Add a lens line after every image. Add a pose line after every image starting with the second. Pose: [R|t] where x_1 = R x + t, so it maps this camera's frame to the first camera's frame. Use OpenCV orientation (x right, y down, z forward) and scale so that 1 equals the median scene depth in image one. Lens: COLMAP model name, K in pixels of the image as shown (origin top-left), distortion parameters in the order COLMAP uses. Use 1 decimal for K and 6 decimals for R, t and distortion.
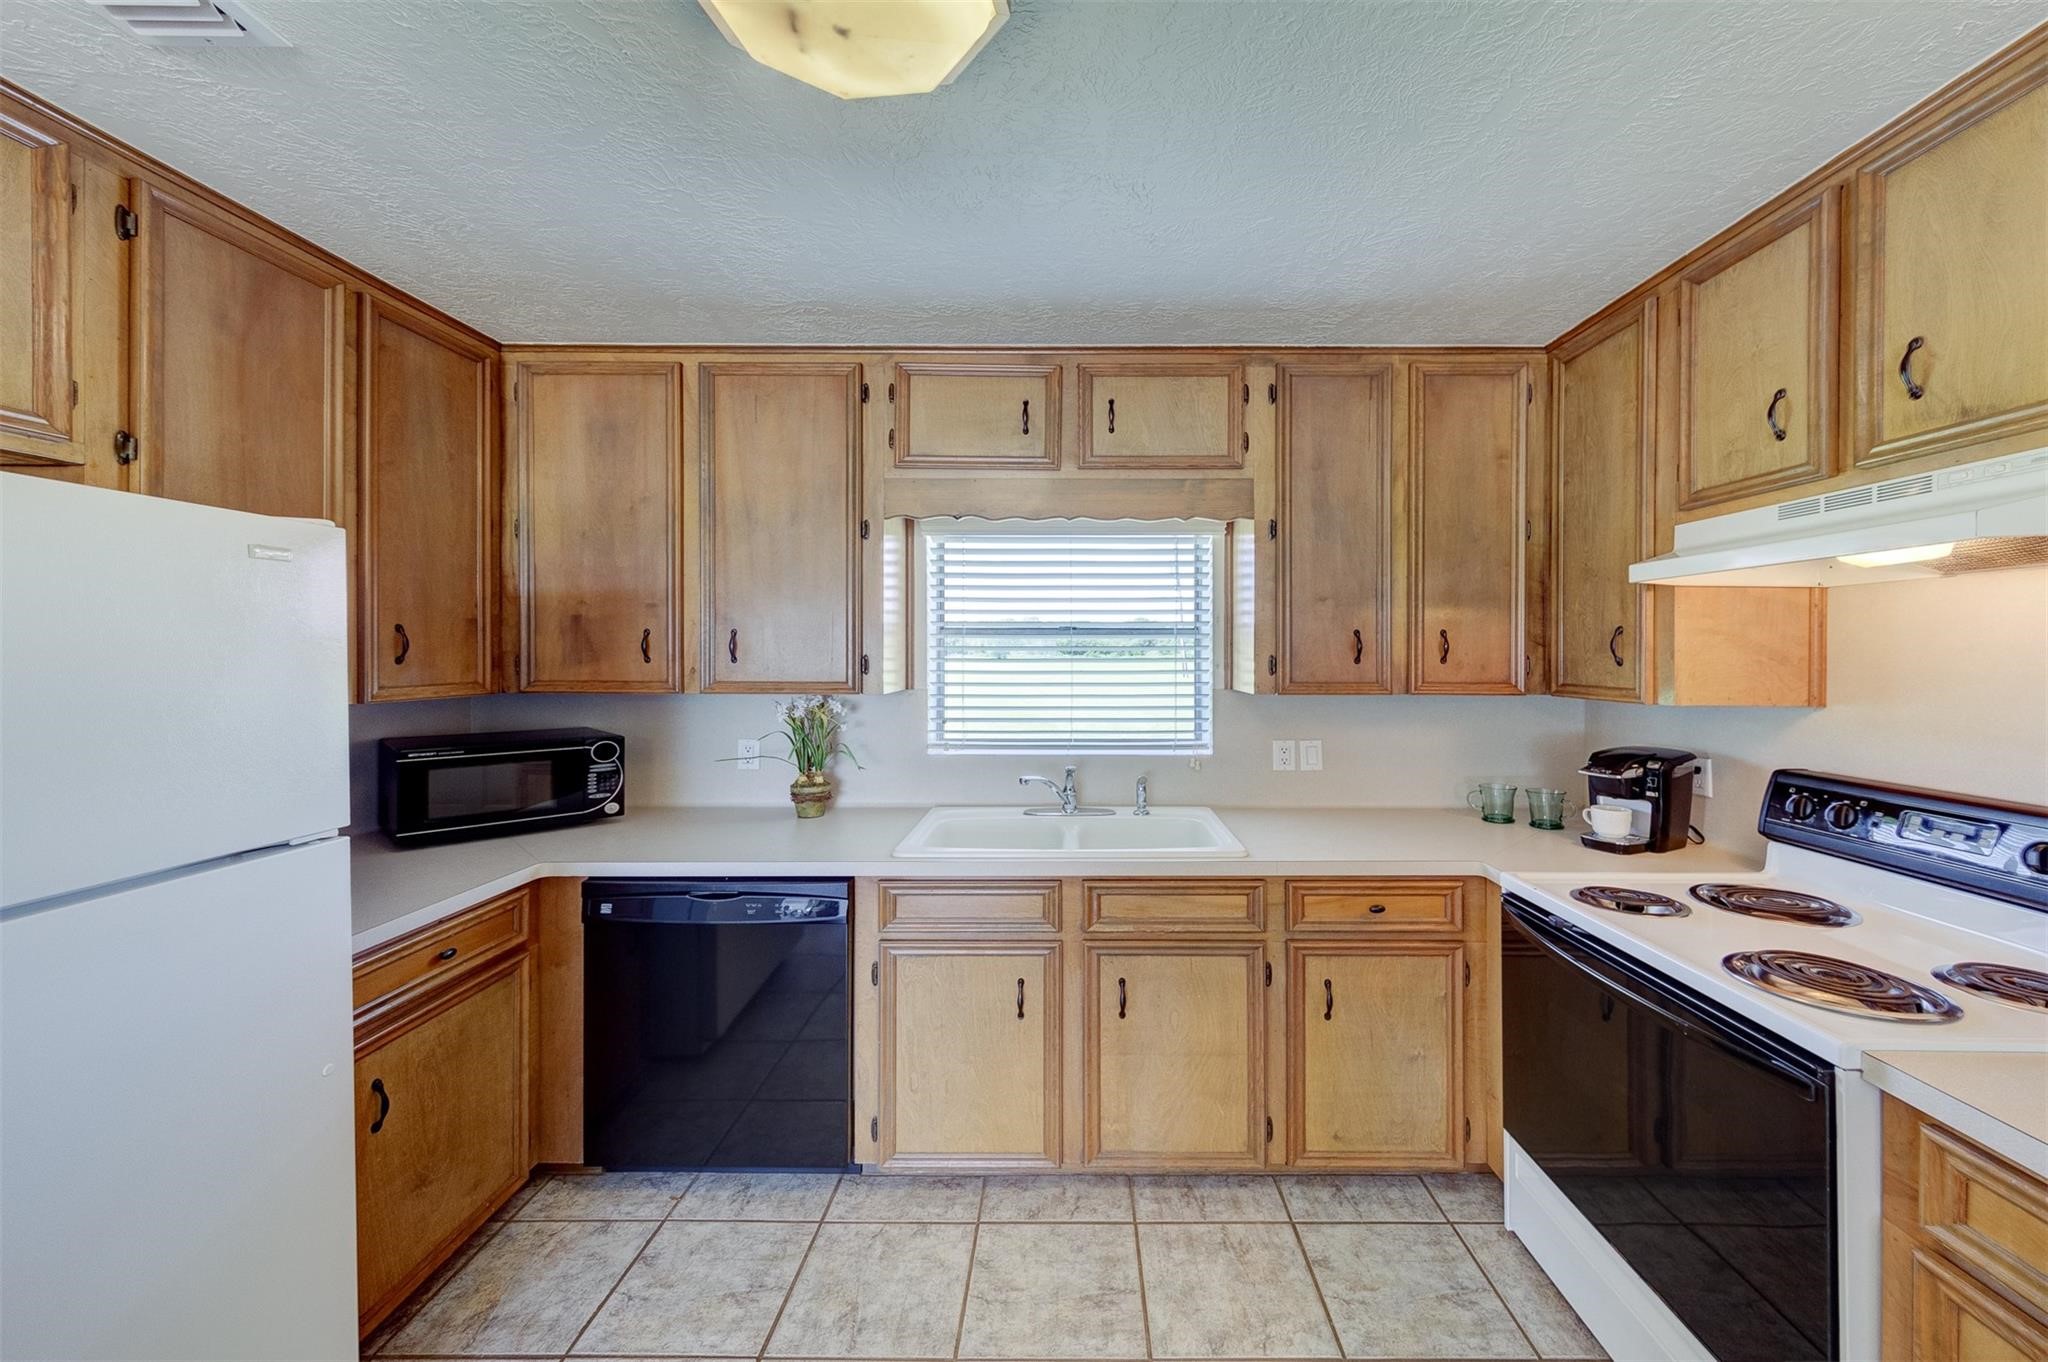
lens RADIAL K [[793.5, 0, 1026.0], [0, 793.5, 655.6], [0, 0, 1]] dist [0.013454, -0.003700]
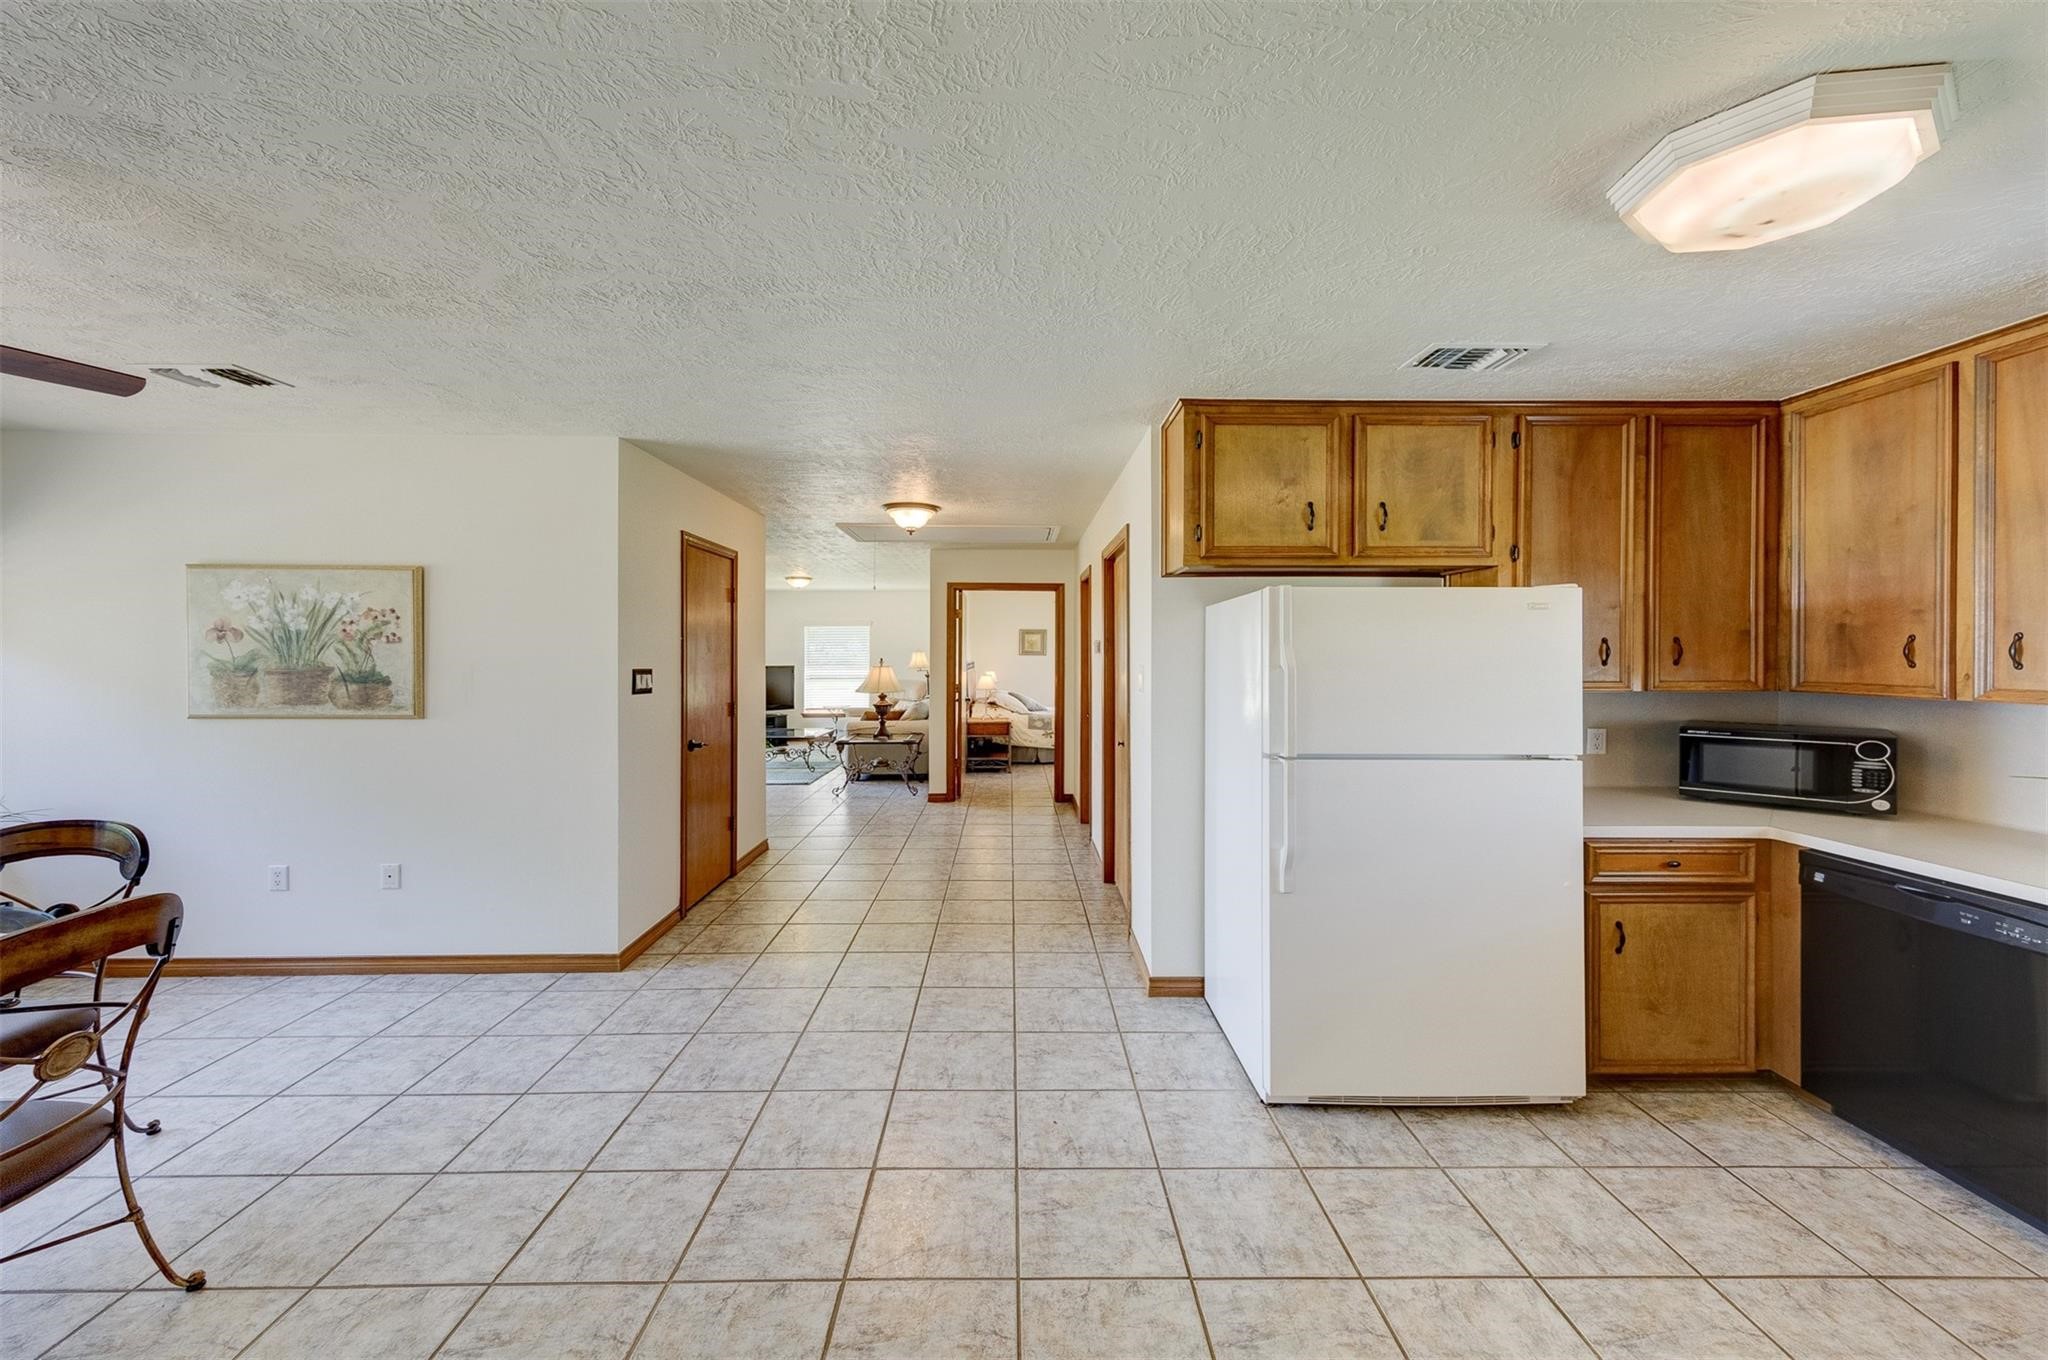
lens RADIAL K [[793.5, 0, 1026.0], [0, 793.5, 654.6], [0, 0, 1]] dist [0.013454, -0.003700]
pose [[0.022121, 0.000567, -0.999755, 0.574147], [-0.006068, 0.999981, 0.000433, -0.001651], [0.999737, 0.006057, 0.022124, -0.173988]]
